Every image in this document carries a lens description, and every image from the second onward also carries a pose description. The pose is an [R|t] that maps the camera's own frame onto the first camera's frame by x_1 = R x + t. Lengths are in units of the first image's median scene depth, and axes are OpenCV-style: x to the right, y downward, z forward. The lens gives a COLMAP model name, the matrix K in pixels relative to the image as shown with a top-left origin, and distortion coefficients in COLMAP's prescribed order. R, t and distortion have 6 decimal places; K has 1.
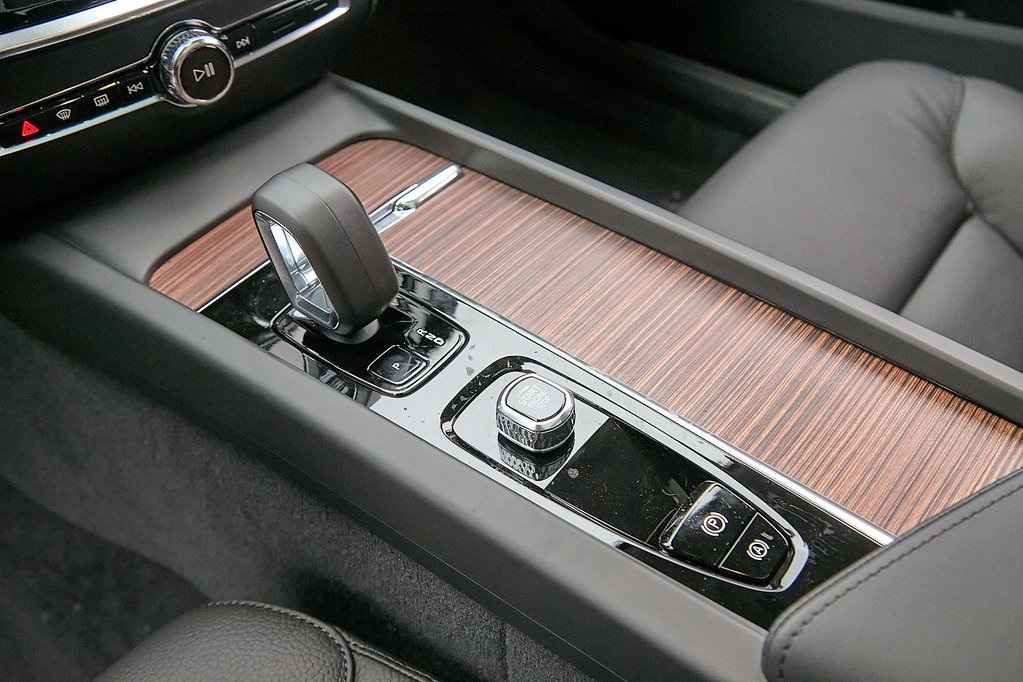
lens RADIAL K [[962.8, 0, 510.7], [0, 962.8, 341.8], [0, 0, 1]] dist [-0.008172, 0.000000]
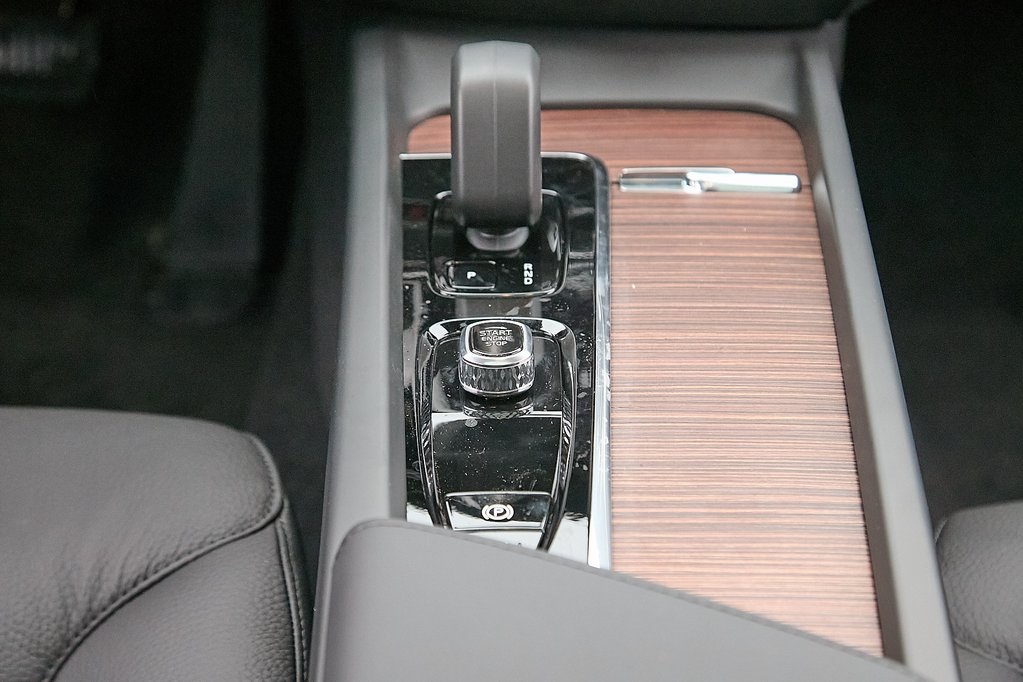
lens RADIAL K [[2425.5, 0, 514.6], [0, 2425.5, 340.4], [0, 0, 1]] dist [0.061046, 0.000000]
pose [[0.619095, 0.447754, -0.645165, 1.182981], [-0.558217, 0.828754, 0.039506, -0.032268], [0.552372, 0.335685, 0.763021, -0.576772]]
